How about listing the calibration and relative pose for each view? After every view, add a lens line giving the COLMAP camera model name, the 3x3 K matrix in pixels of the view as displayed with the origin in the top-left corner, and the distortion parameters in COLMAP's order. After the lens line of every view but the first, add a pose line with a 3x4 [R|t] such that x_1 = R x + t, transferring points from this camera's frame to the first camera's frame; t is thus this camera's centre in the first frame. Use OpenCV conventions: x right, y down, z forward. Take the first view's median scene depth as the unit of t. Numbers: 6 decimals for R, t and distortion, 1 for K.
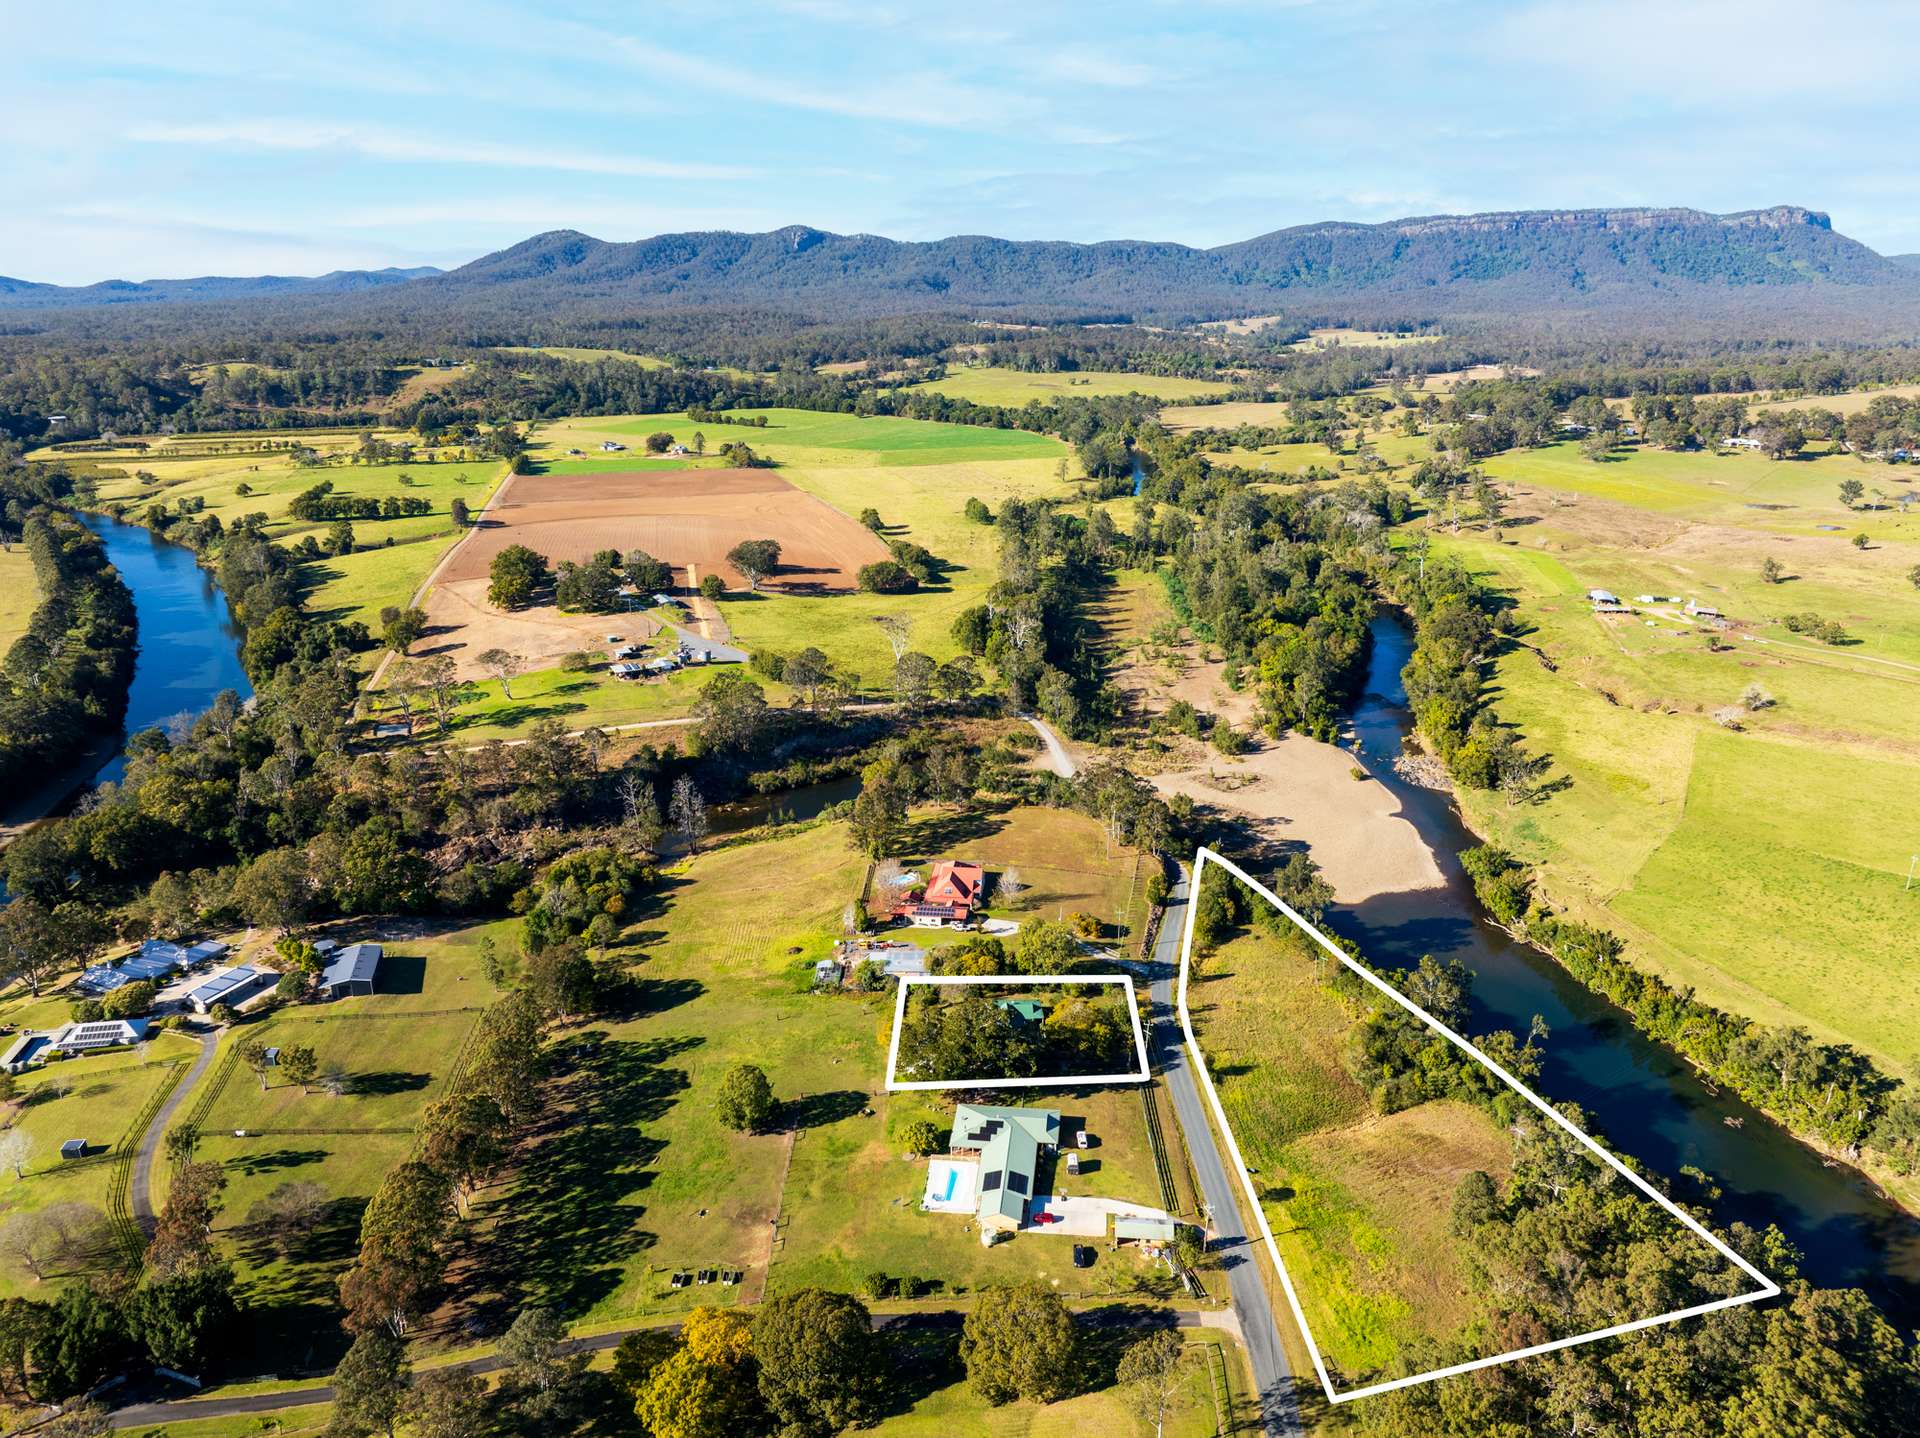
lens RADIAL K [[1359.0, 0, 960.0], [0, 1359.0, 719.0], [0, 0, 1]] dist [-0.038060, 0.001090]
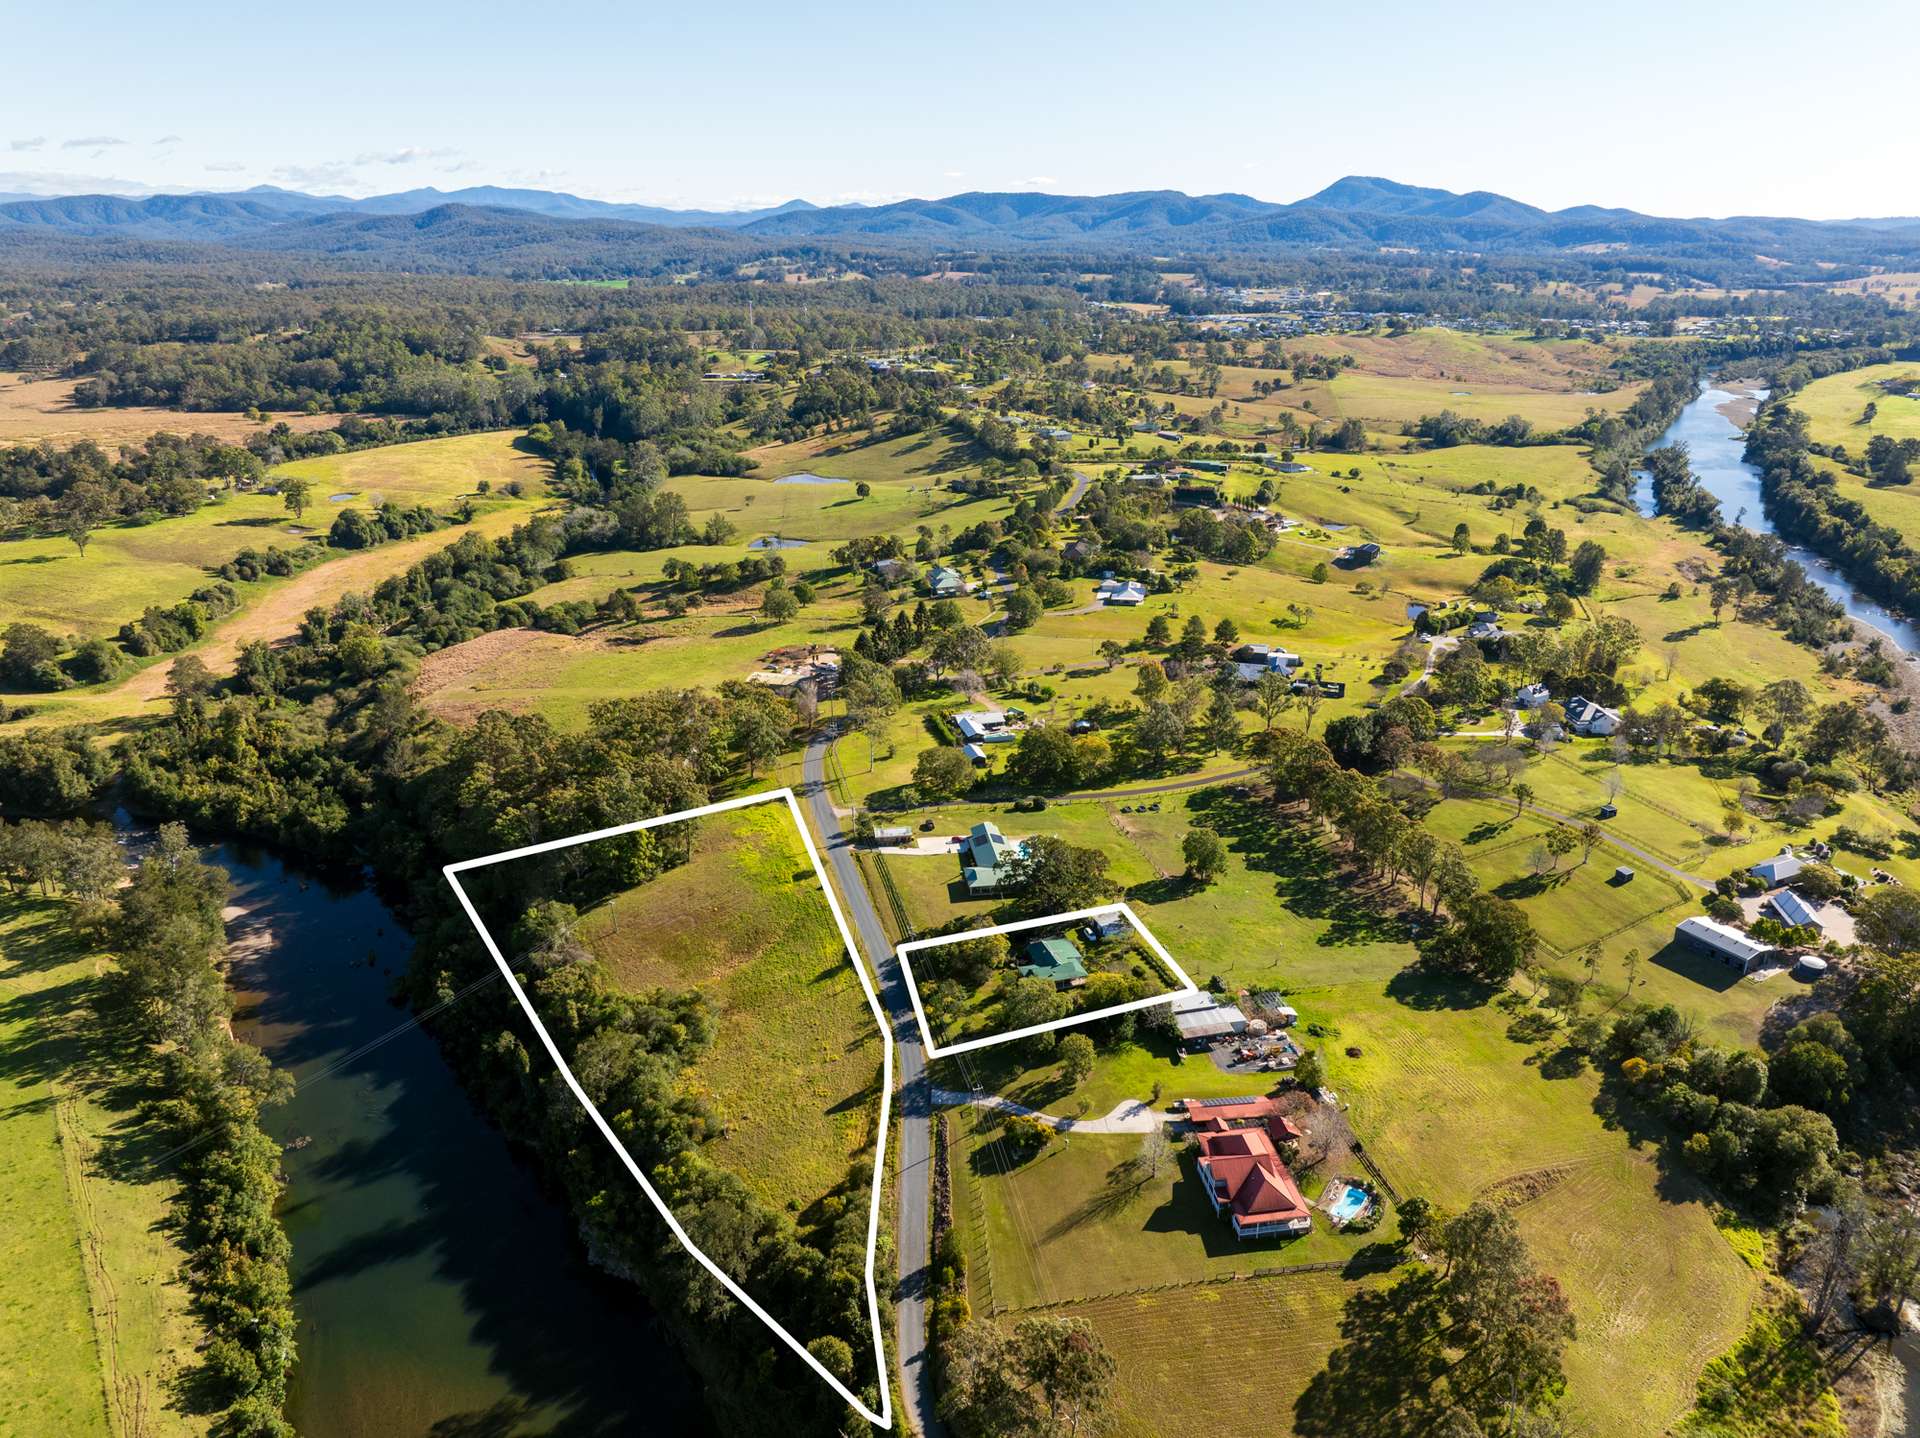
lens RADIAL K [[1359.0, 0, 960.0], [0, 1359.0, 719.0], [0, 0, 1]] dist [-0.038060, 0.001090]
pose [[-0.966536, 0.099751, -0.236343, 0.354041], [-0.073780, 0.774285, 0.628521, -0.603702], [0.245692, 0.624926, -0.741015, 1.774483]]
